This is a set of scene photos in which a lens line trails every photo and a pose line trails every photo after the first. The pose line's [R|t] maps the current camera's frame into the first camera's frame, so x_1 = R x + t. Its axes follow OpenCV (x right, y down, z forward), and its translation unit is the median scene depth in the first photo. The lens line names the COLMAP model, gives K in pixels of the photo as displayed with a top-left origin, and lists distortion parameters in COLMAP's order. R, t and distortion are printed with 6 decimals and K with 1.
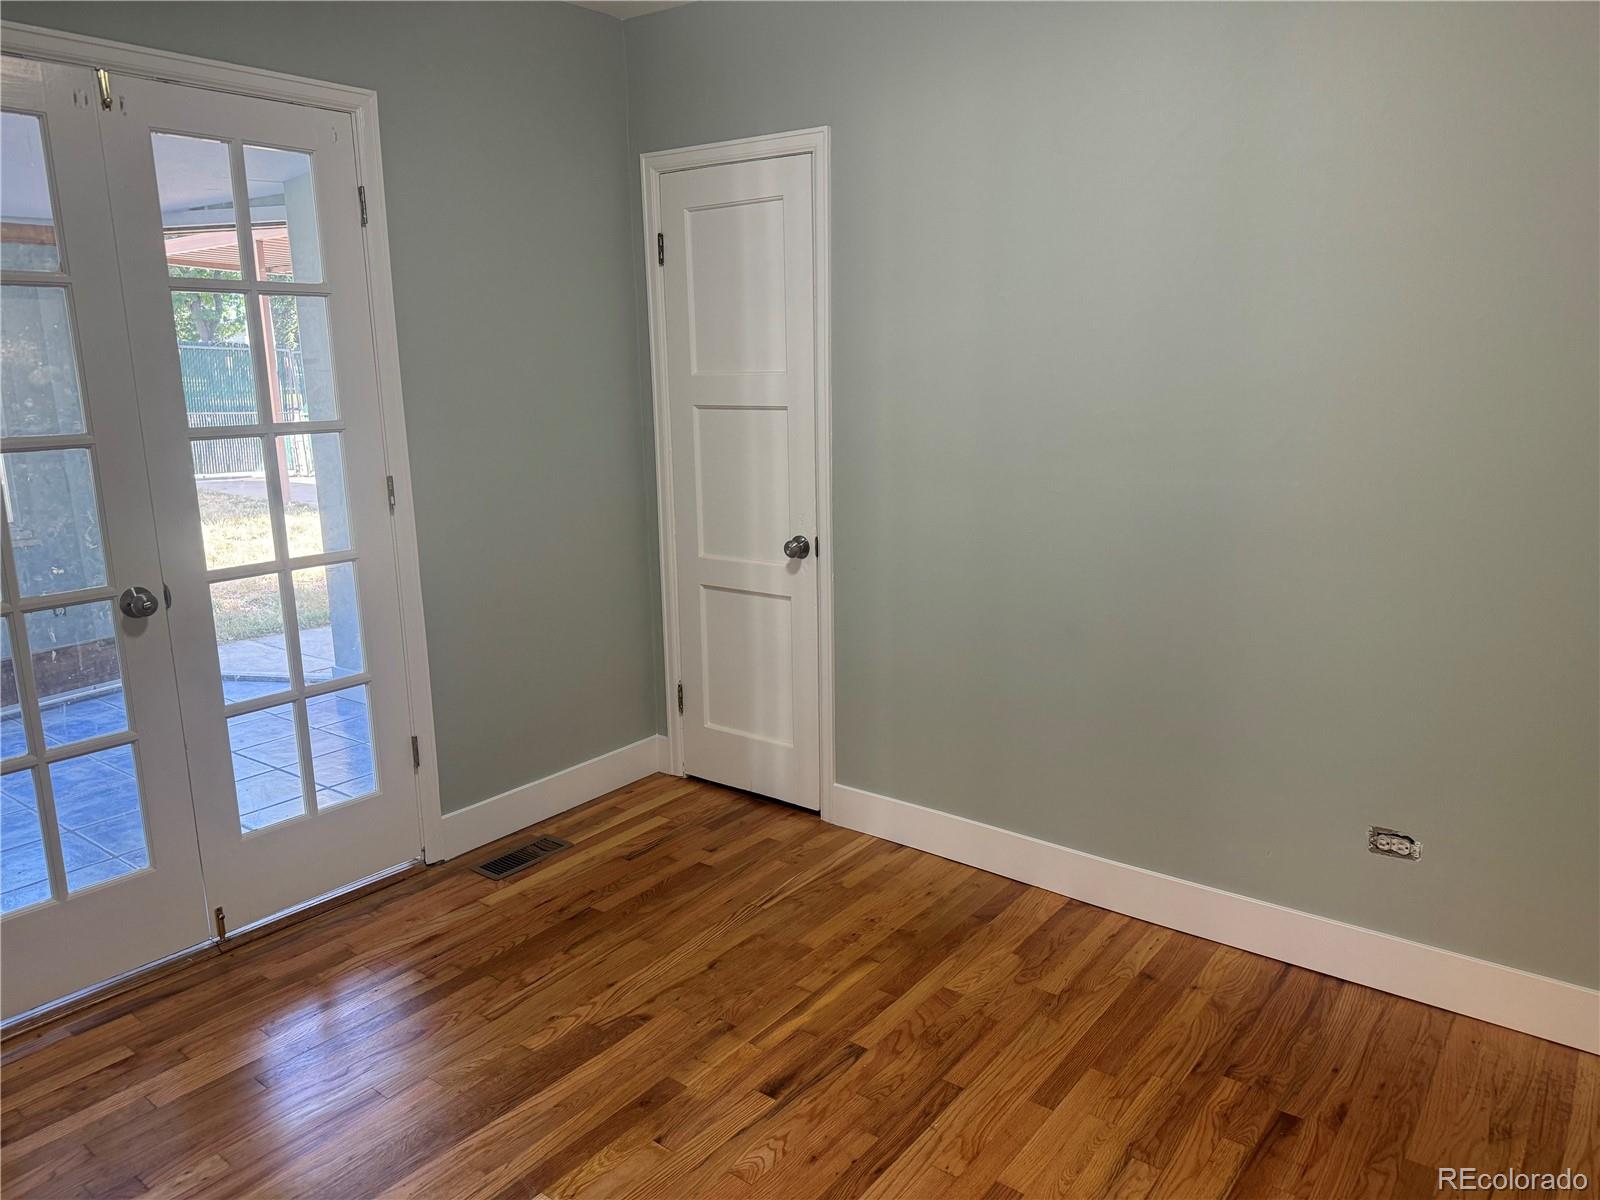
lens RADIAL K [[1140.3, 0, 793.4], [0, 1140.3, 599.3], [0, 0, 1]] dist [0.036151, -0.022765]
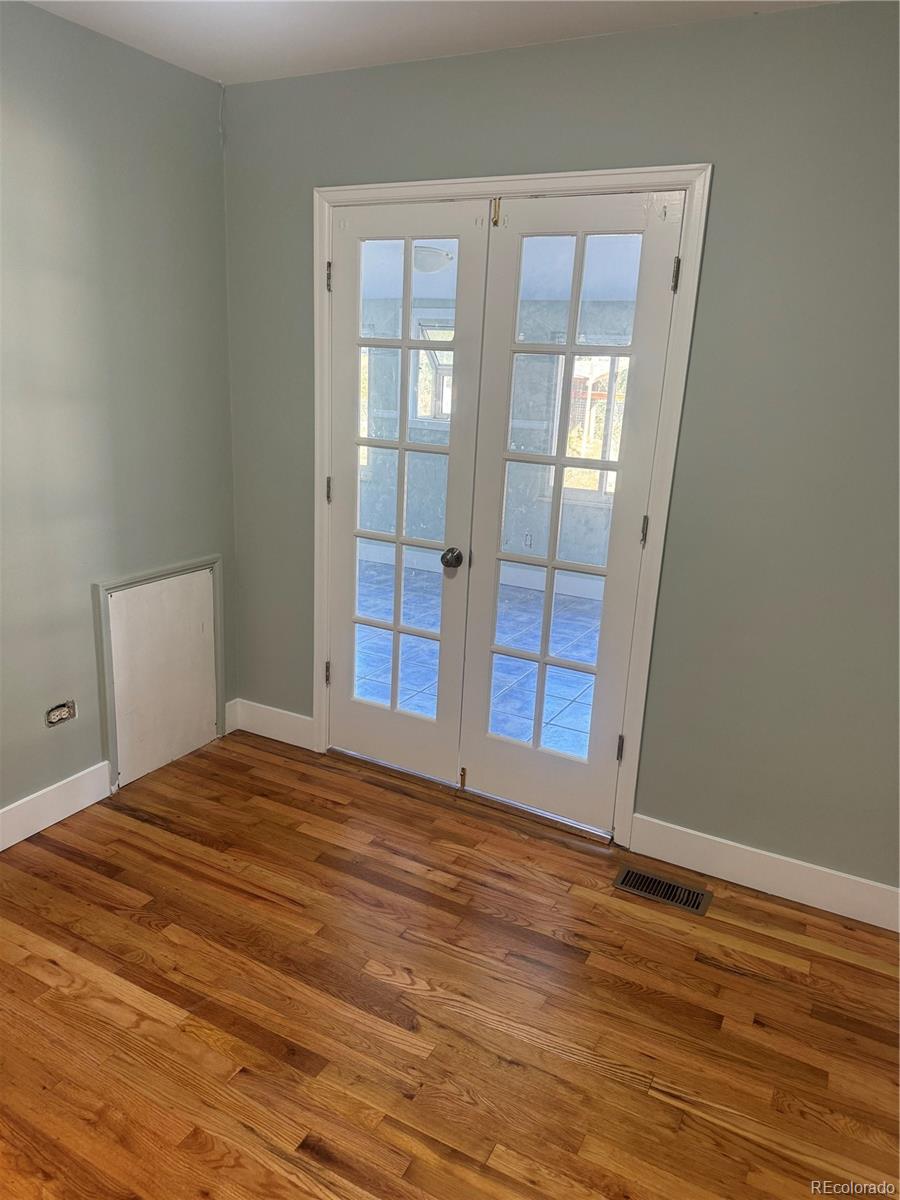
lens RADIAL K [[855.2, 0, 444.1], [0, 855.2, 601.9], [0, 0, 1]] dist [0.036151, -0.022765]
pose [[0.170168, 0.307151, -0.936323, 0.441876], [-0.252593, 0.932031, 0.259837, -0.202408], [0.952491, 0.192293, 0.236186, 0.628489]]
